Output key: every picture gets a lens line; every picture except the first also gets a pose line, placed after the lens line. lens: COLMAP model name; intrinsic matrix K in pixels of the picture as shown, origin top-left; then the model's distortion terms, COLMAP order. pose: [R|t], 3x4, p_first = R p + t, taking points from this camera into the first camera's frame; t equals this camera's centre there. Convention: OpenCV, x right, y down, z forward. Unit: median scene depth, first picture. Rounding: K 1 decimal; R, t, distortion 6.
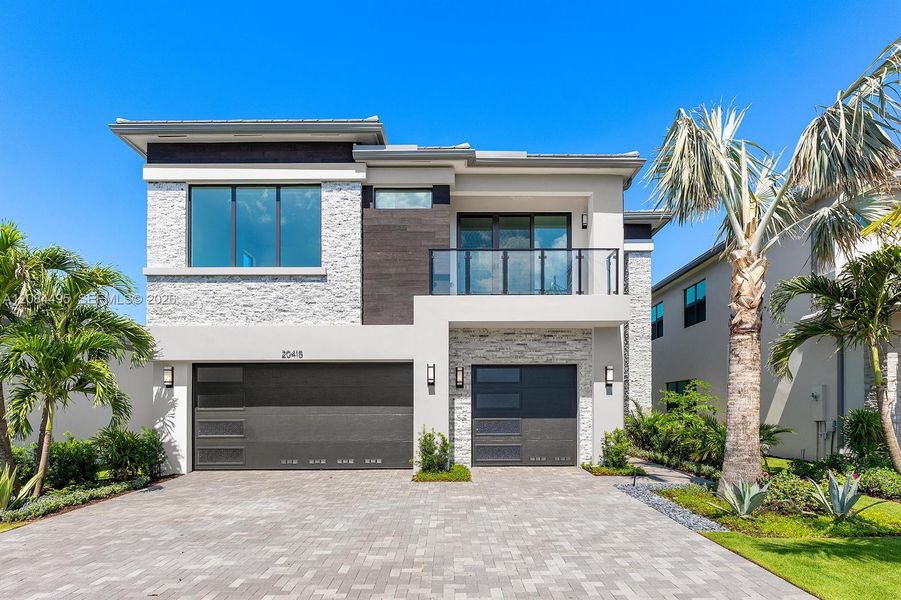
lens RADIAL K [[466.4, 0, 448.7], [0, 466.4, 293.1], [0, 0, 1]] dist [-0.003448, -0.000936]
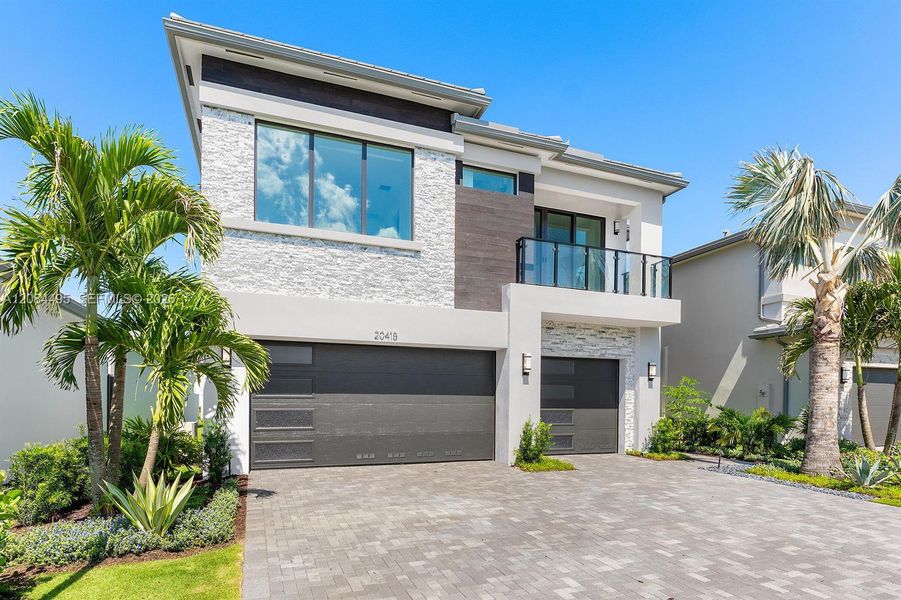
lens RADIAL K [[466.4, 0, 448.7], [0, 466.4, 293.1], [0, 0, 1]] dist [-0.003448, -0.000936]
pose [[0.939629, 0.087795, 0.330740, -0.502605], [-0.094934, 0.995469, 0.005460, 0.032870], [-0.328762, -0.036529, 0.943706, 0.121355]]
